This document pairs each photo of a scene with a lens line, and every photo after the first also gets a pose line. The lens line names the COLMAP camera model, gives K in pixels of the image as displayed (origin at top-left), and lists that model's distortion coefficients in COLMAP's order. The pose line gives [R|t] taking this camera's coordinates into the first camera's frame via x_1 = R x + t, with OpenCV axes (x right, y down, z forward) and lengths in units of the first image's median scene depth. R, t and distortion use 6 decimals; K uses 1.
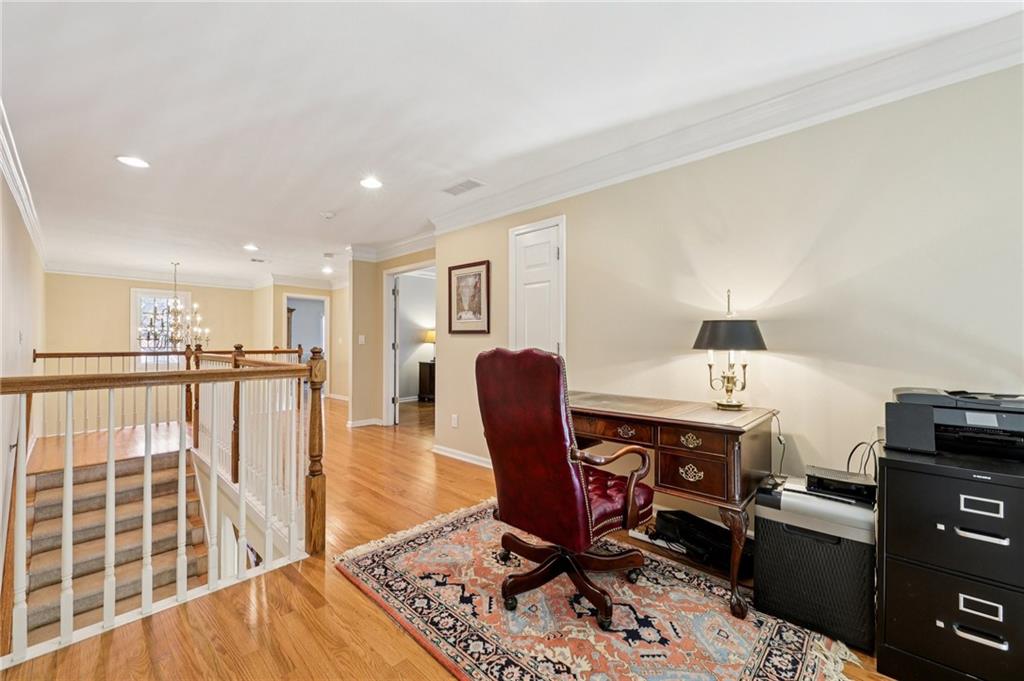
lens RADIAL K [[410.5, 0, 511.4], [0, 410.5, 341.8], [0, 0, 1]] dist [-0.000846, -0.000006]
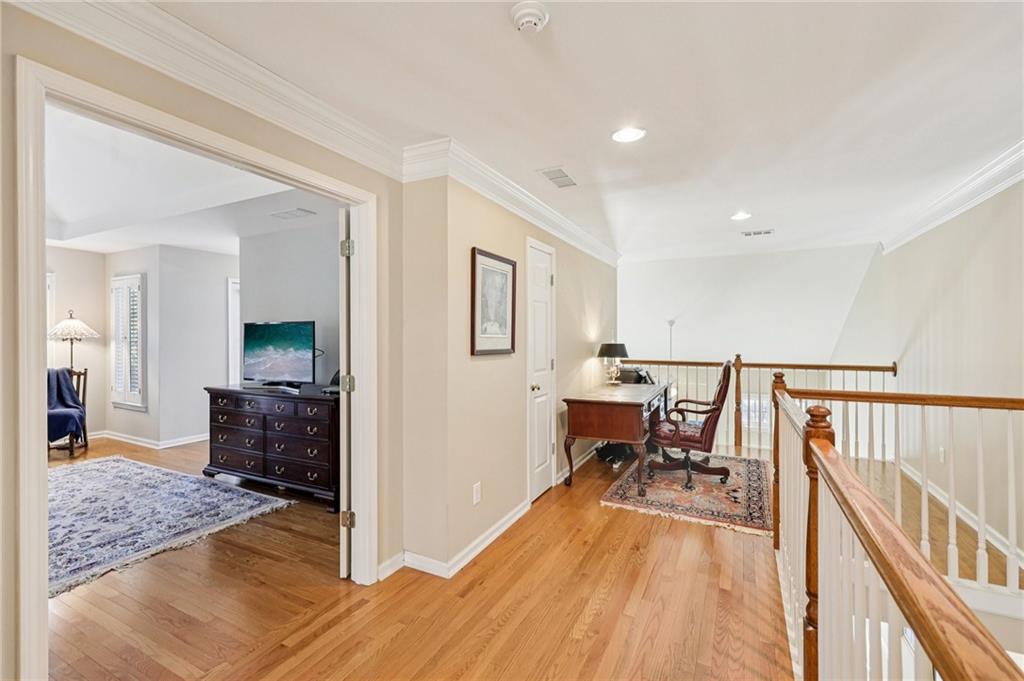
lens RADIAL K [[431.4, 0, 513.5], [0, 431.4, 335.5], [0, 0, 1]] dist [-0.000499, -0.000059]
pose [[-0.268776, -0.003135, 0.963198, -0.859491], [-0.004108, 0.999989, 0.002108, -0.056069], [-0.963194, -0.003390, -0.268786, 1.220073]]
